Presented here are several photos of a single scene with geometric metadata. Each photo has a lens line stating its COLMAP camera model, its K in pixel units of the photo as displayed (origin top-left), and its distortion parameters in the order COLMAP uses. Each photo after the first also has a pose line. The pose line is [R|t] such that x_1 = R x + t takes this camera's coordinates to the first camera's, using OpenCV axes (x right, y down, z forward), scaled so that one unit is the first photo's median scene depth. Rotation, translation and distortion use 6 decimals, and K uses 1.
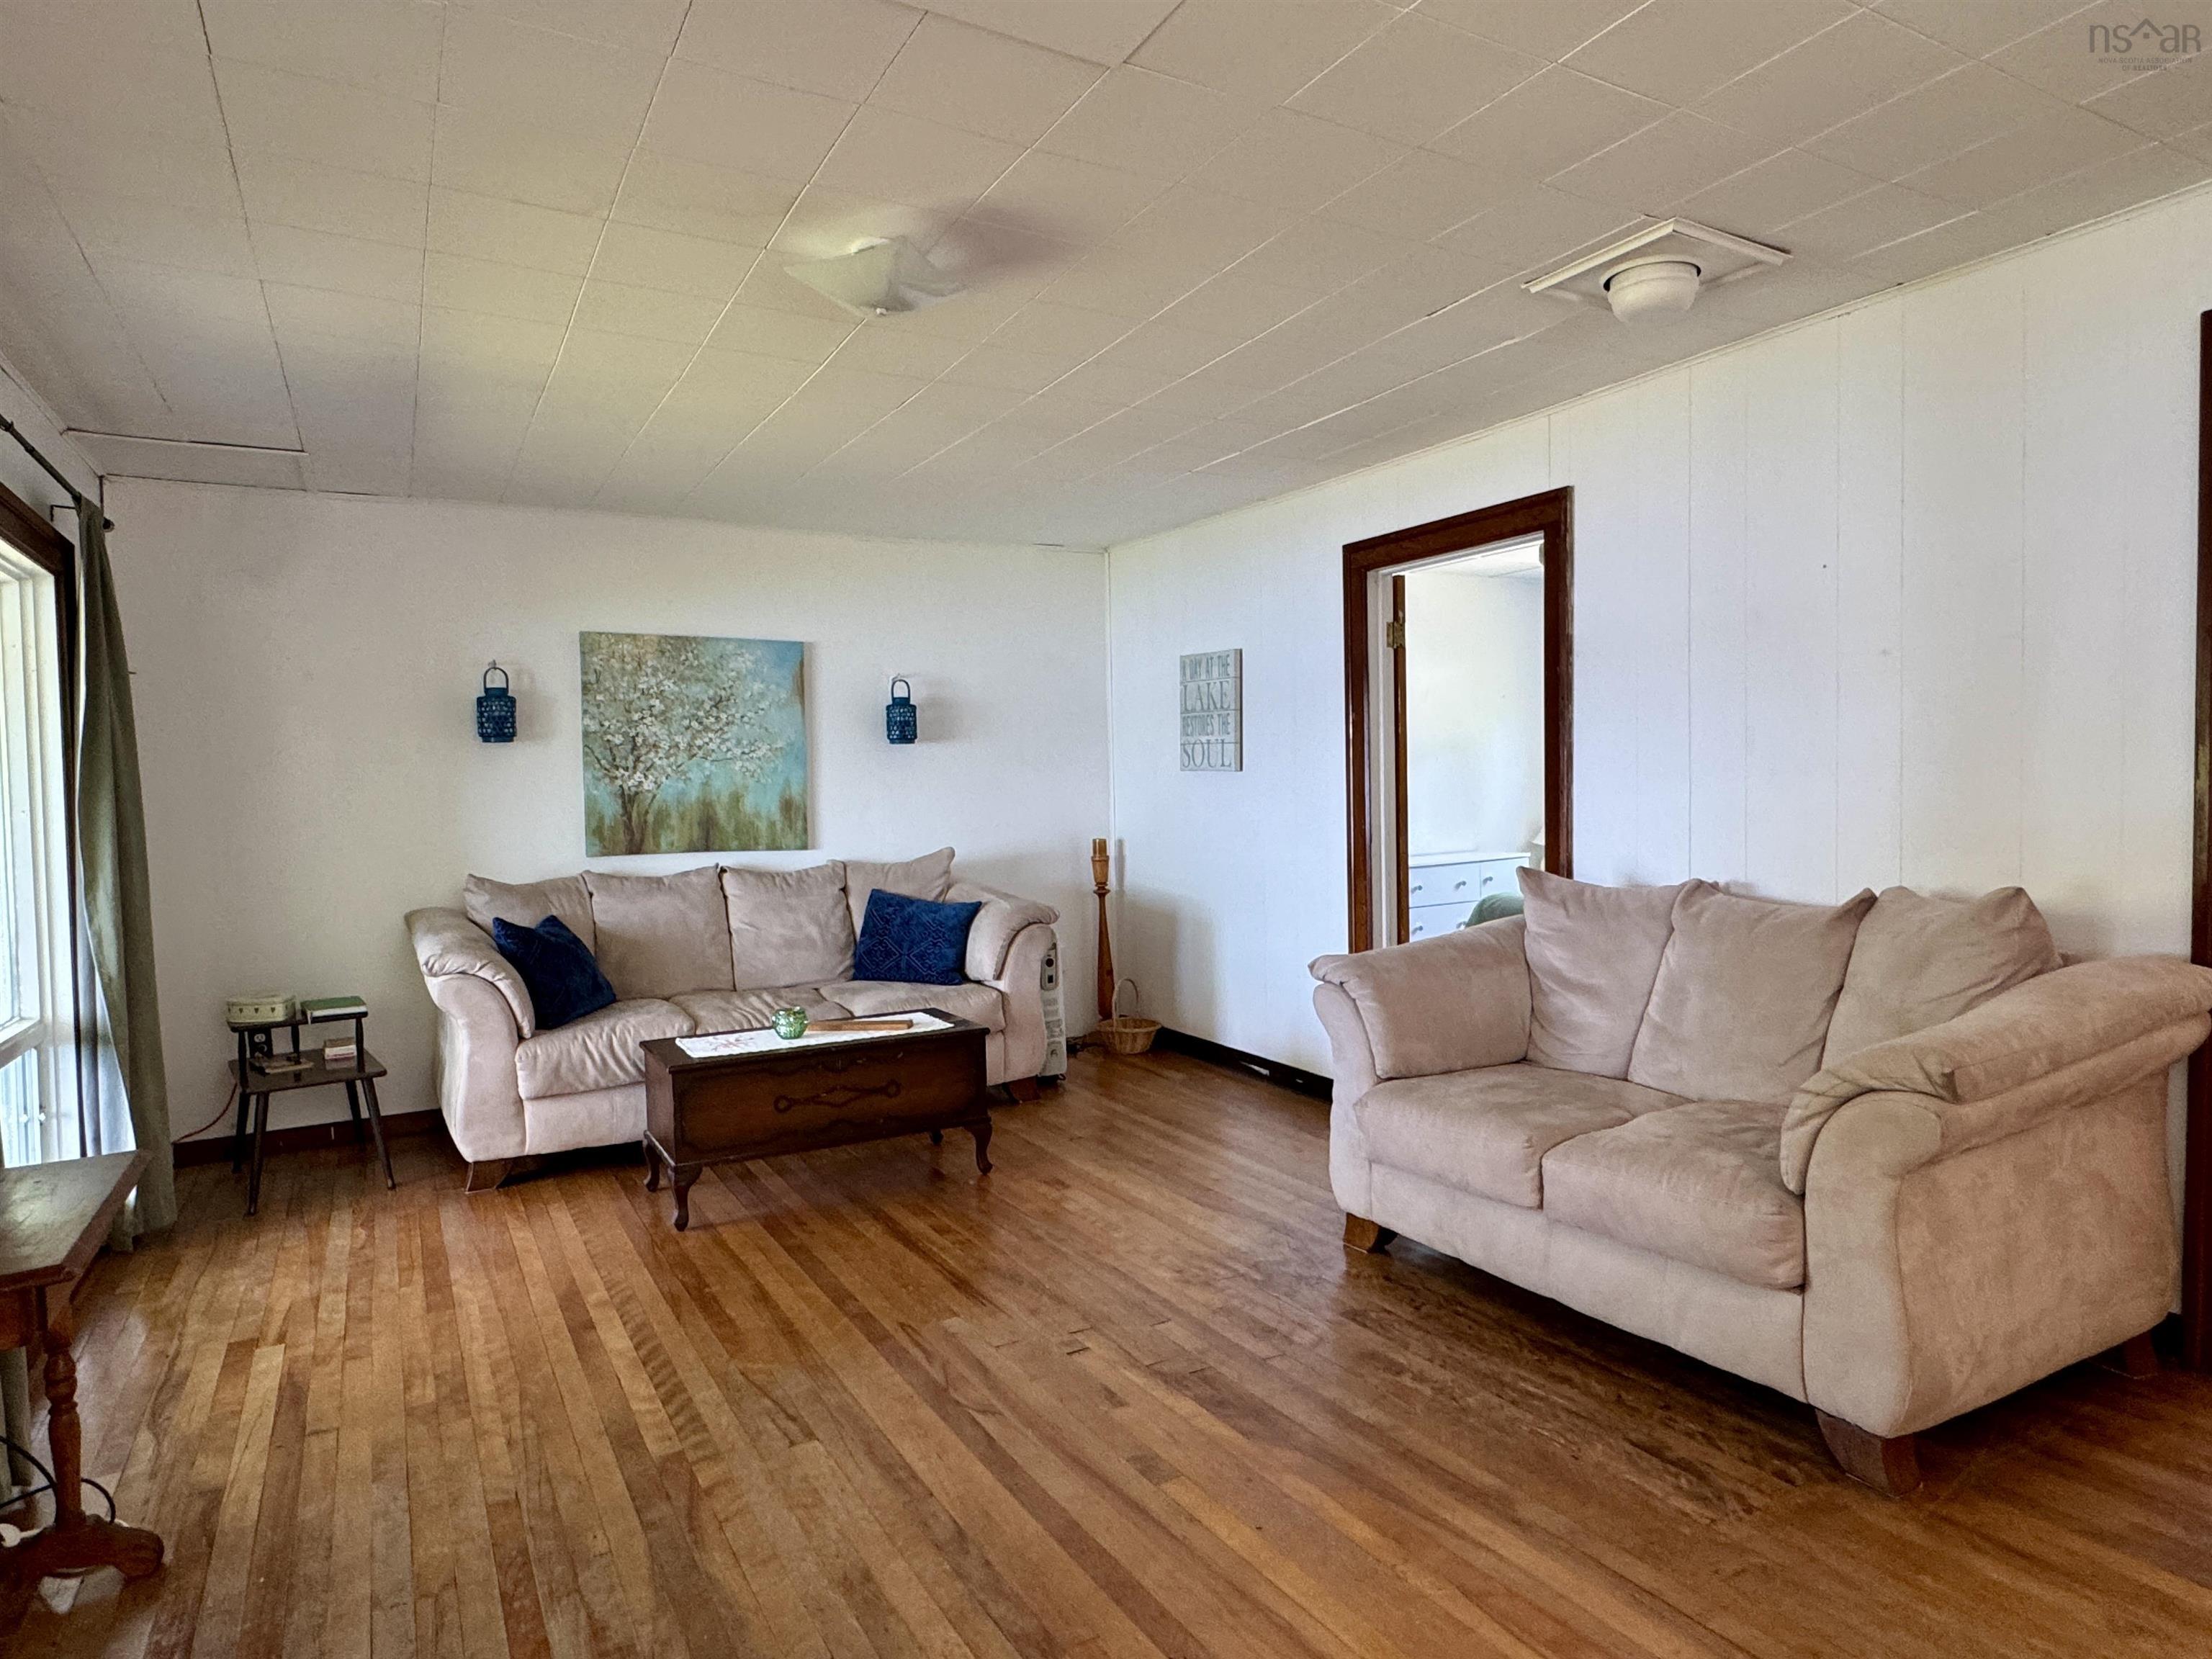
lens RADIAL K [[1296.7, 0, 1108.1], [0, 1296.7, 831.1], [0, 0, 1]] dist [-0.002376, -0.000208]
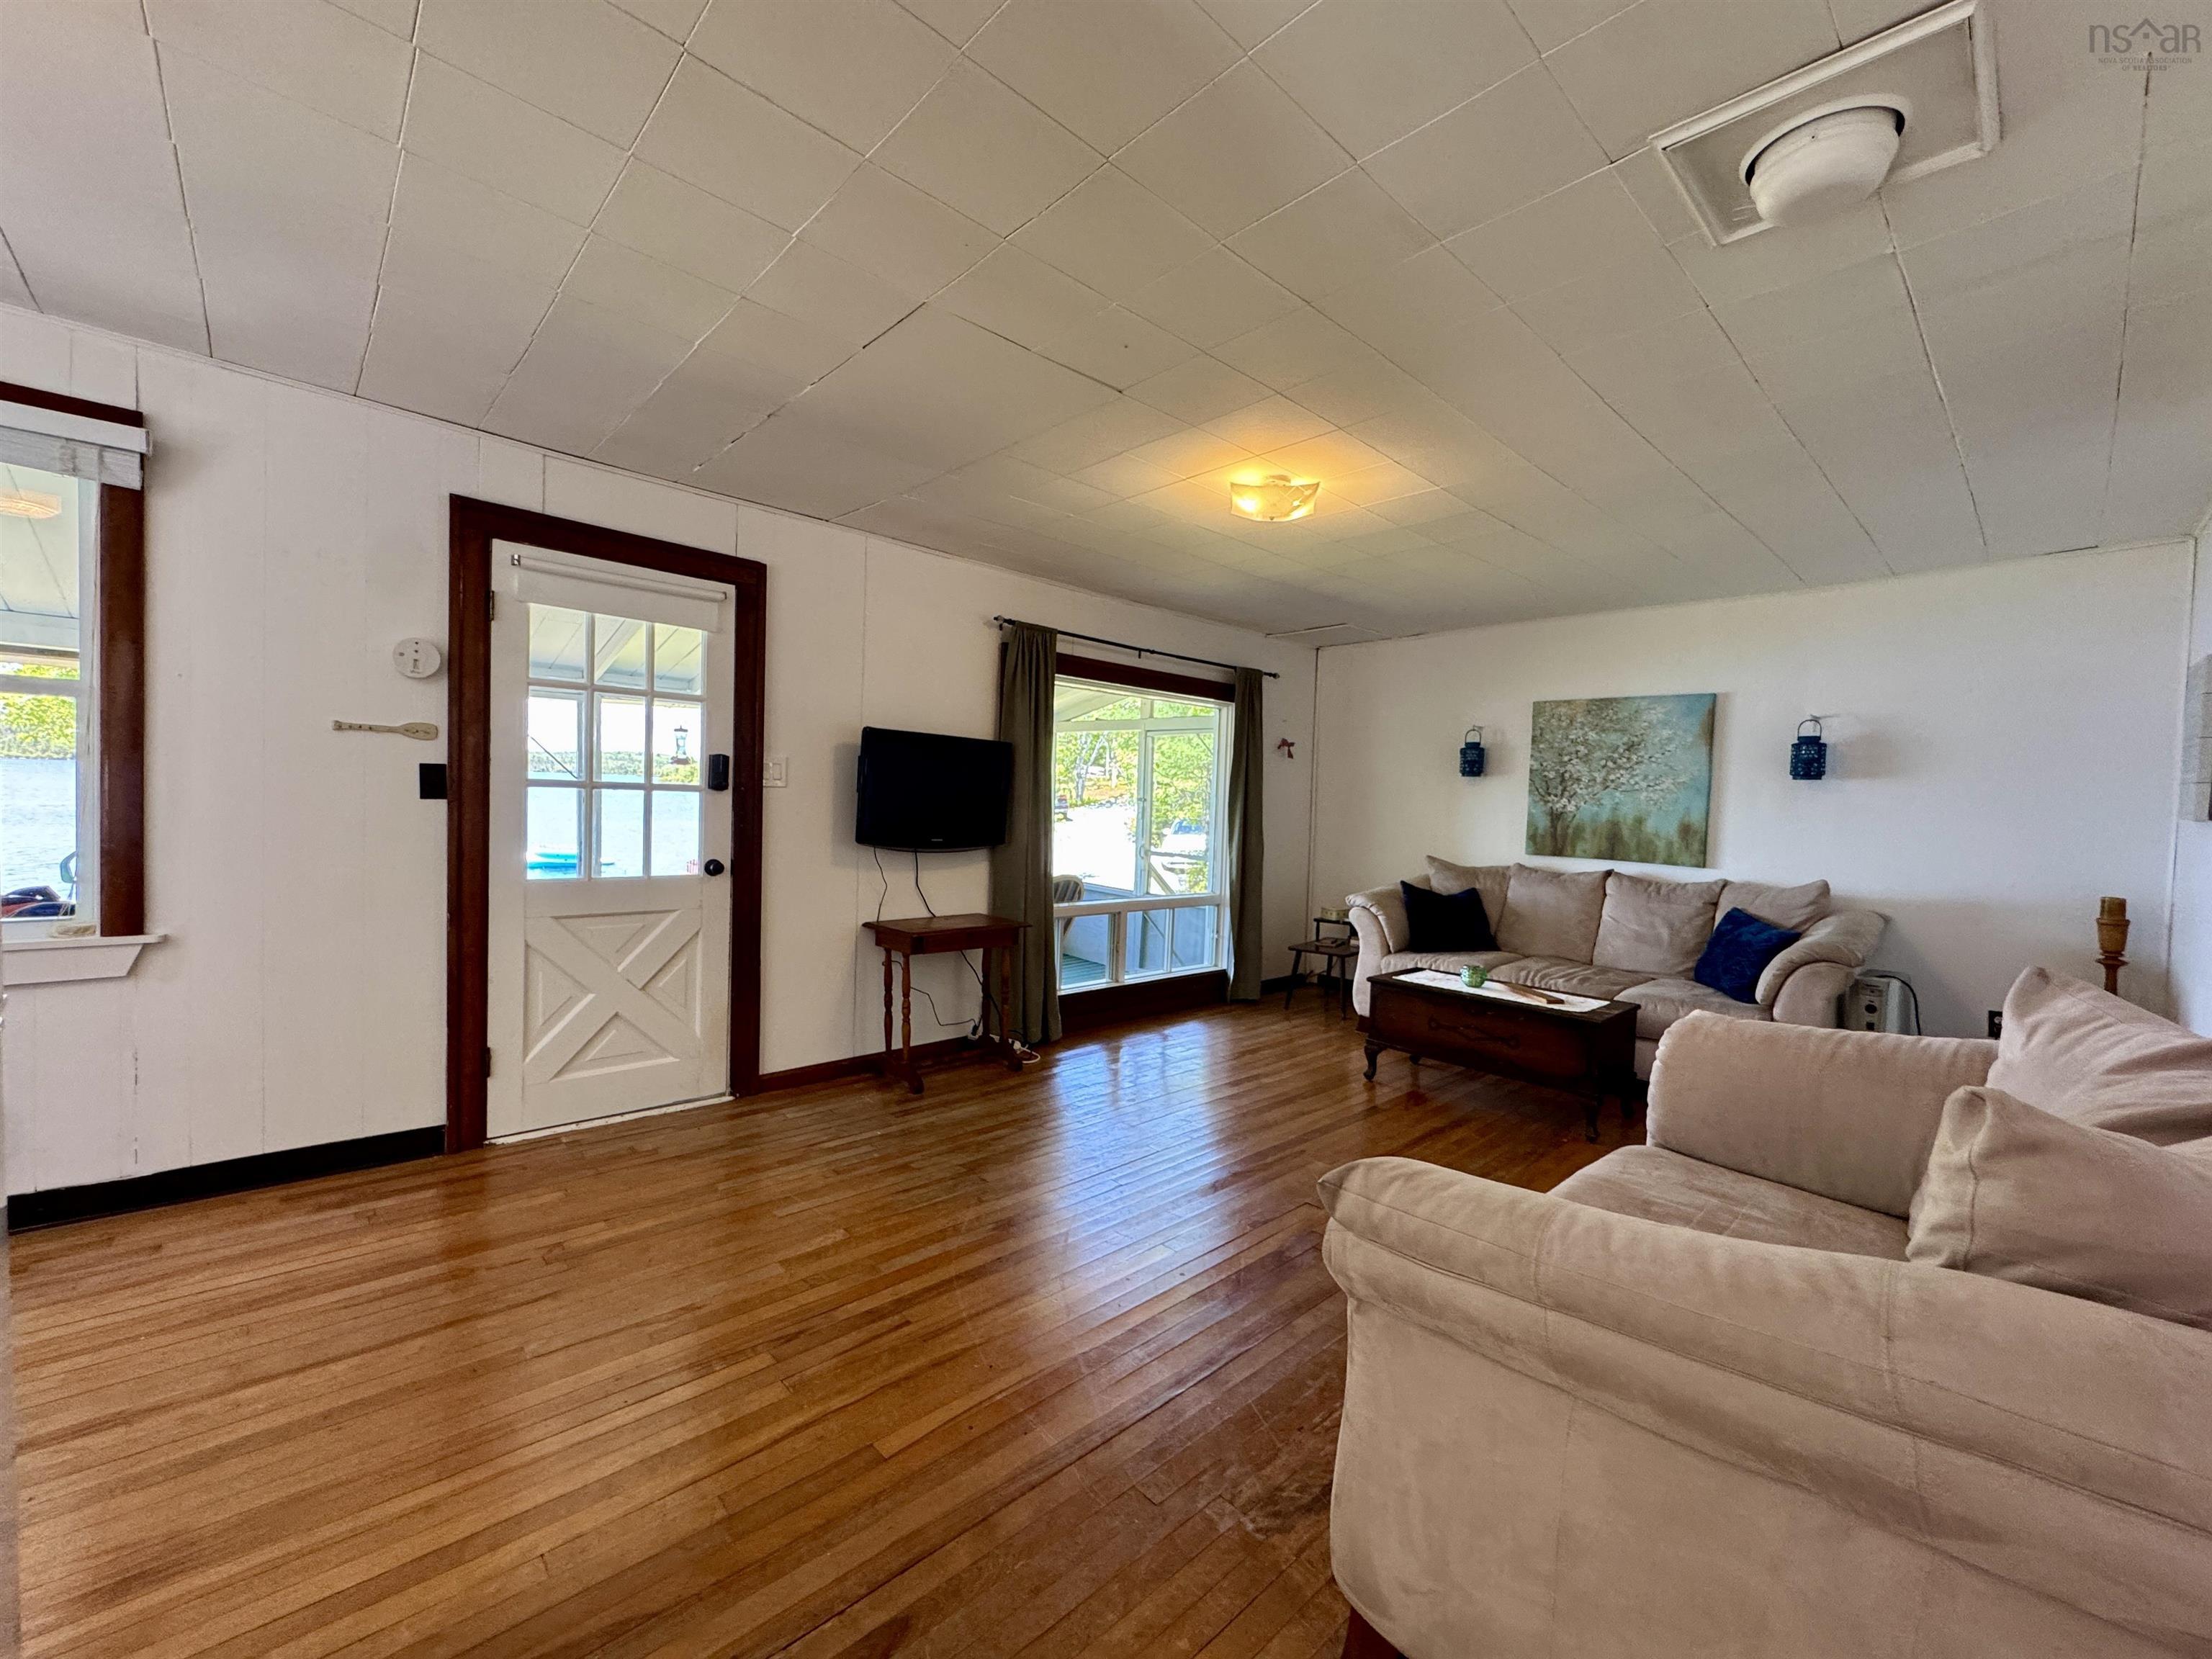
lens RADIAL K [[894.1, 0, 1099.4], [0, 894.1, 824.3], [0, 0, 1]] dist [-0.006128, 0.000104]
pose [[0.224775, 0.055444, -0.972832, 0.460220], [-0.073195, 0.996520, 0.039882, -0.018611], [0.971658, 0.062242, 0.228051, 0.286613]]
